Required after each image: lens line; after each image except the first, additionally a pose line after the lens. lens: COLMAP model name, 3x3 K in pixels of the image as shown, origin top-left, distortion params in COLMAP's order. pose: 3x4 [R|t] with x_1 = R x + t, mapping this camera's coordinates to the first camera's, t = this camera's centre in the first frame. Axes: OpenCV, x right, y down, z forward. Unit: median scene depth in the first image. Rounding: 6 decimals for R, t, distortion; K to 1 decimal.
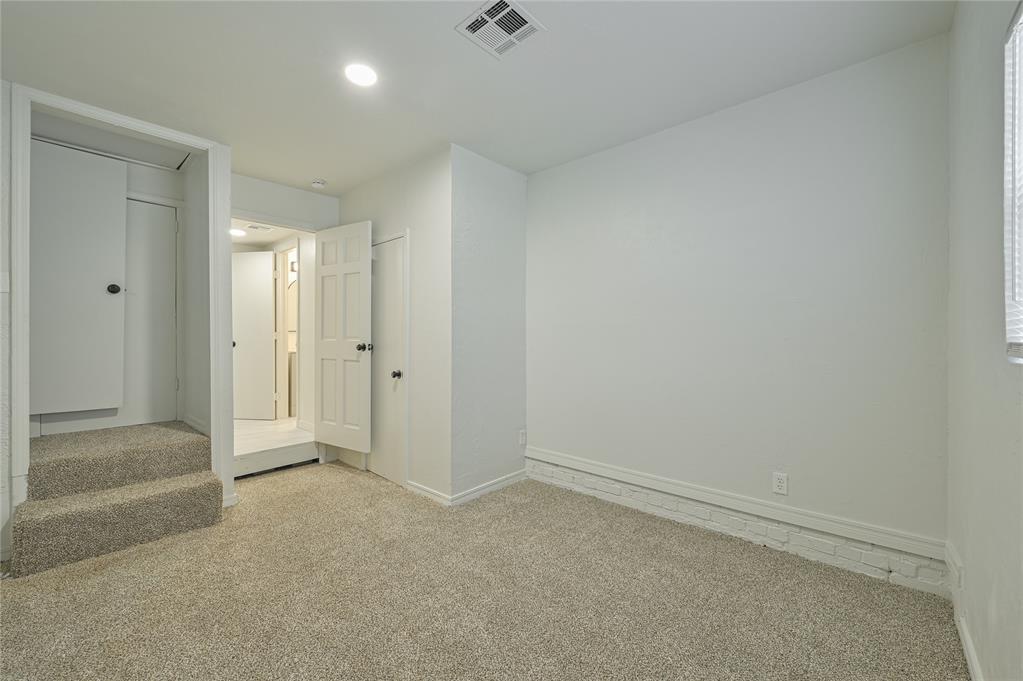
lens RADIAL K [[403.8, 0, 514.3], [0, 403.8, 340.5], [0, 0, 1]] dist [0.002421, 0.000116]
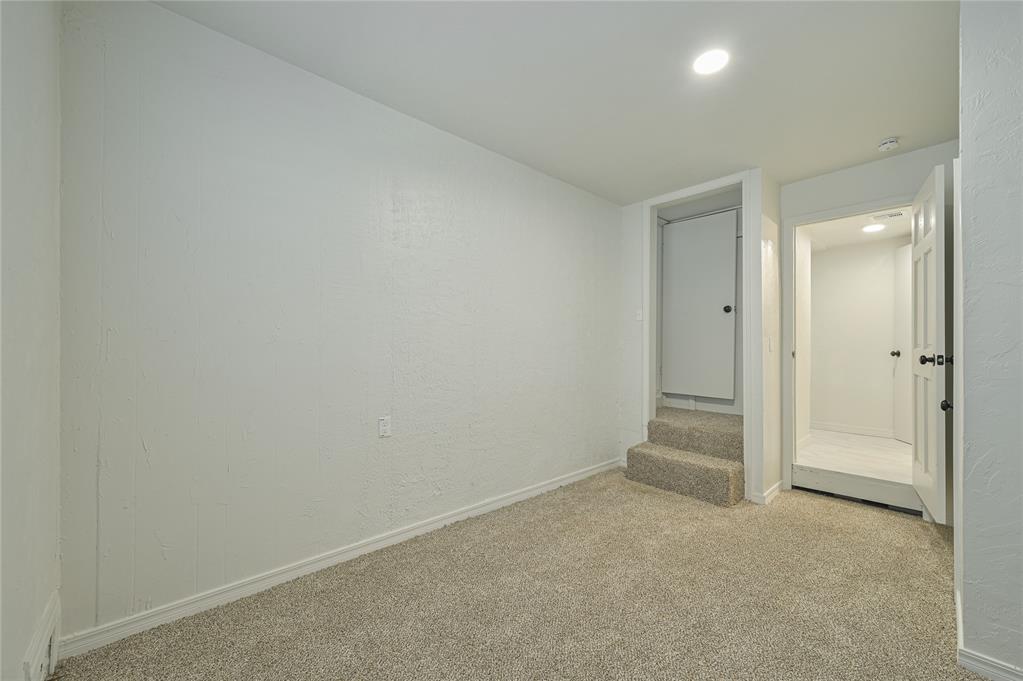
lens RADIAL K [[403.8, 0, 514.3], [0, 403.8, 340.5], [0, 0, 1]] dist [0.002421, 0.000116]
pose [[-0.091639, -0.014412, -0.995688, 0.457102], [-0.007665, 0.999876, -0.013767, -0.000097], [0.995763, 0.006370, -0.091738, 0.495648]]
